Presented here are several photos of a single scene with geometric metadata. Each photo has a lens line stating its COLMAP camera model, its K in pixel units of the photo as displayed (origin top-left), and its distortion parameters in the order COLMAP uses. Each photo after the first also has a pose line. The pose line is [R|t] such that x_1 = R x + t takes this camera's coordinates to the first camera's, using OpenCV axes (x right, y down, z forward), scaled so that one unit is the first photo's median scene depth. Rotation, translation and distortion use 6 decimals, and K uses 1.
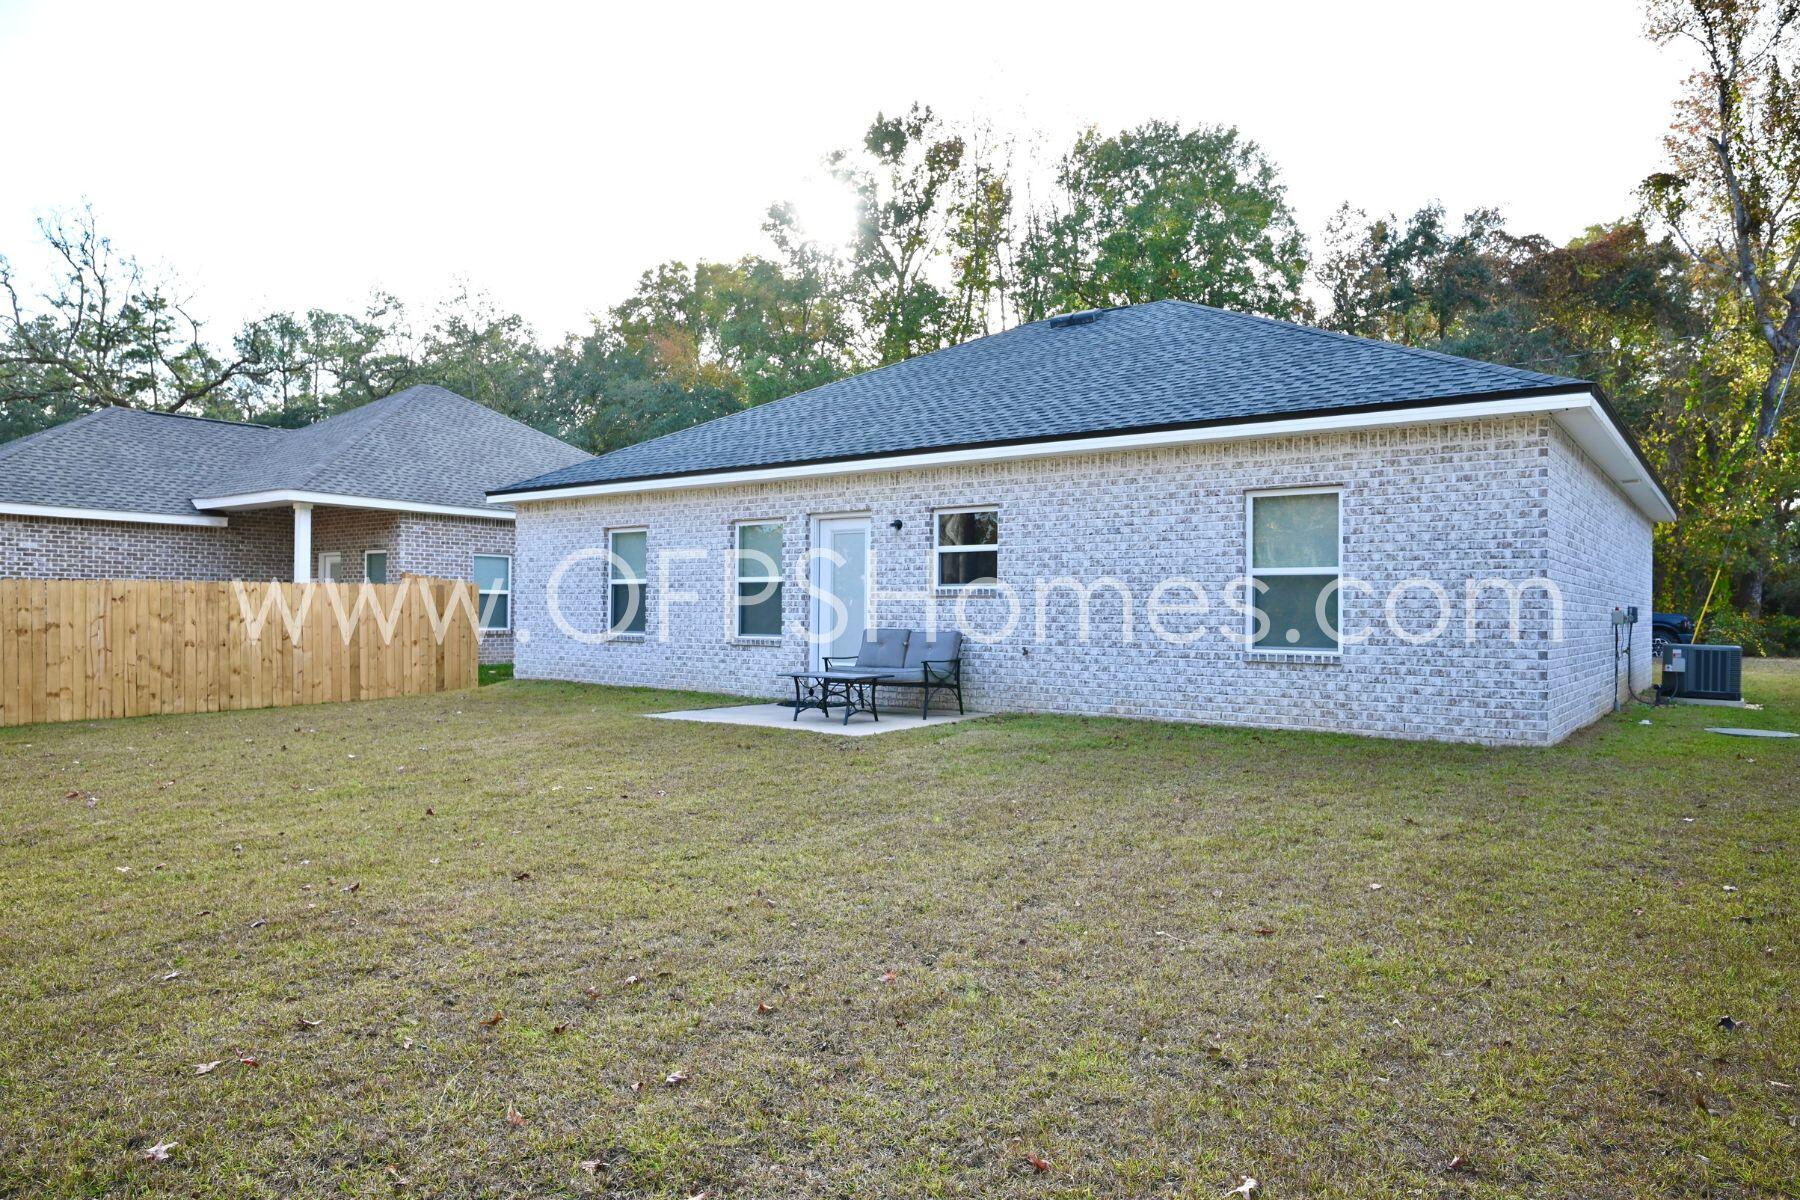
lens RADIAL K [[1049.5, 0, 899.3], [0, 1049.5, 597.1], [0, 0, 1]] dist [-0.007238, 0.002110]
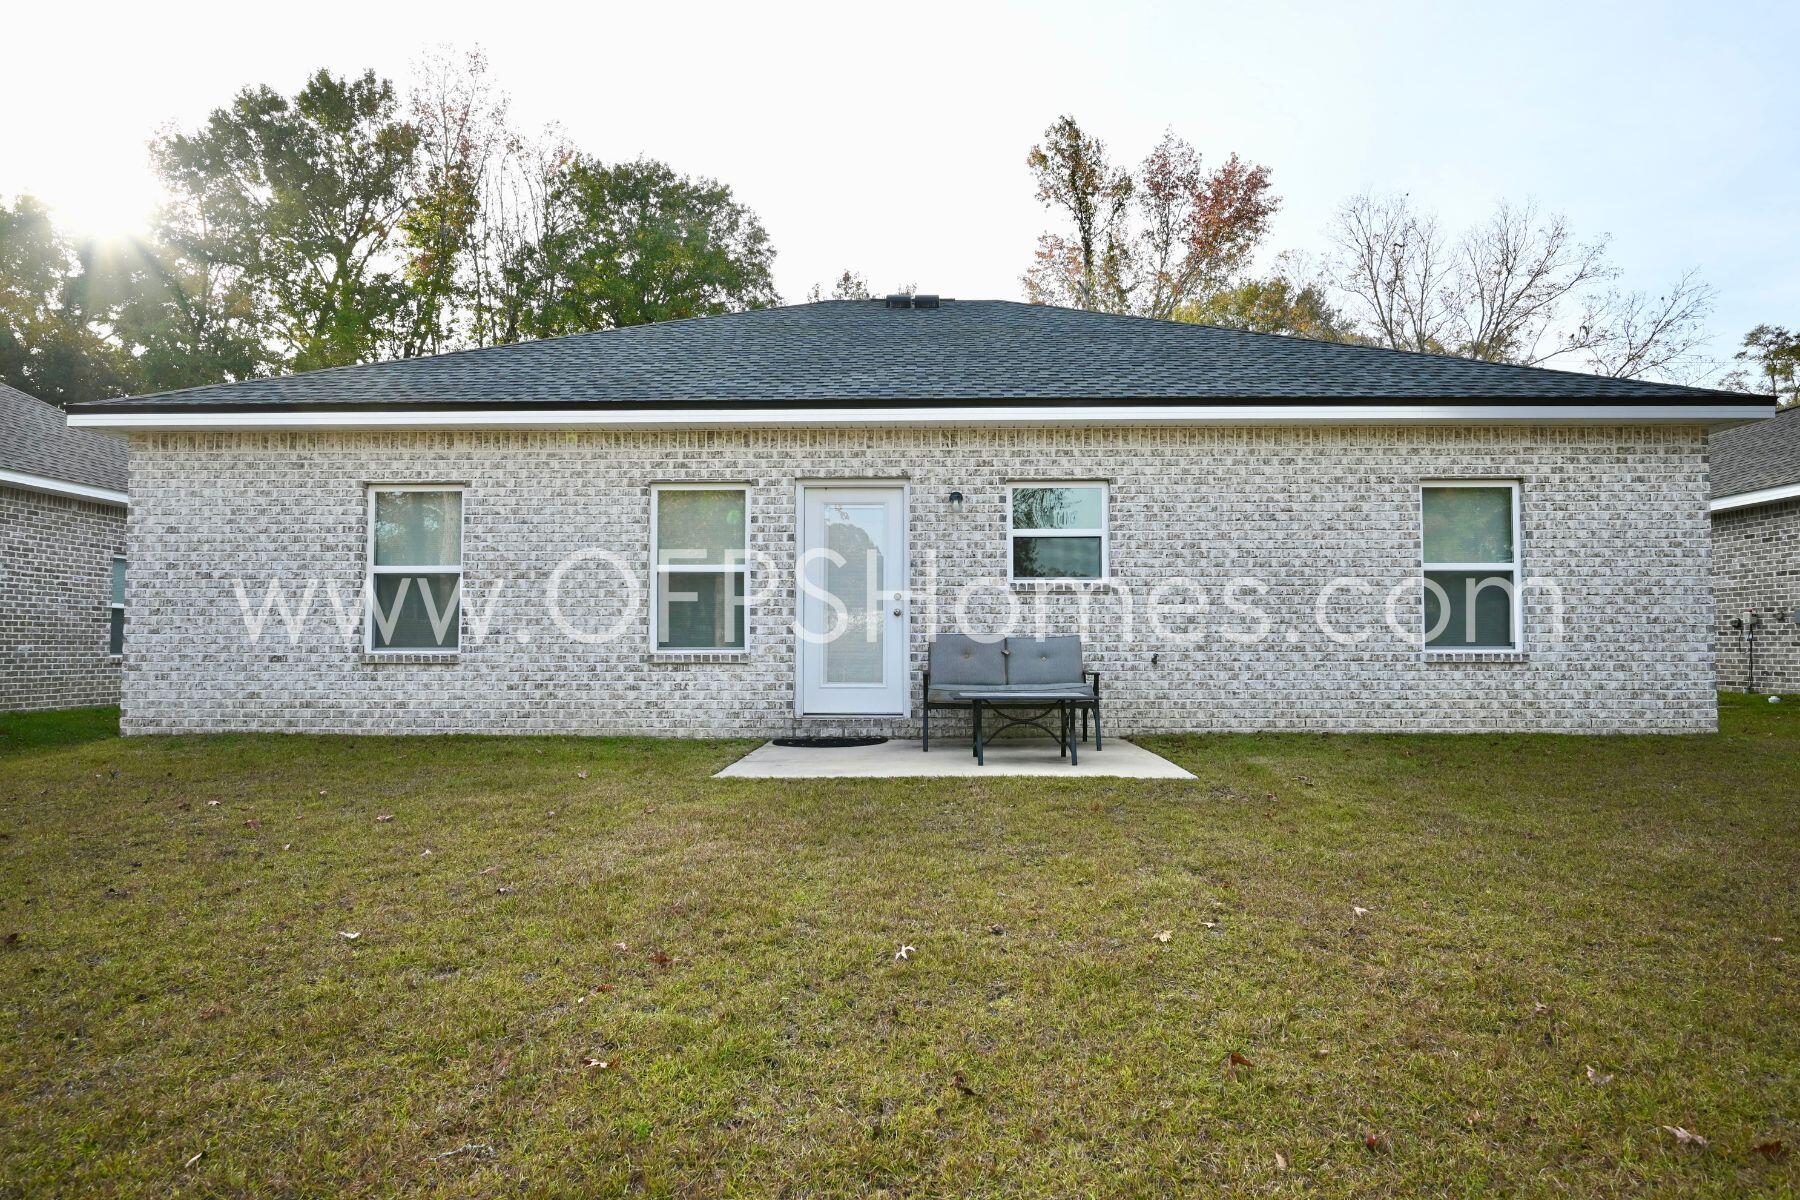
lens RADIAL K [[957.2, 0, 896.4], [0, 957.2, 615.3], [0, 0, 1]] dist [-0.009075, 0.004324]
pose [[0.827834, 0.007920, 0.560918, -0.466620], [-0.001765, 0.999932, -0.011514, 0.026166], [-0.560971, 0.008541, 0.827791, 0.491359]]
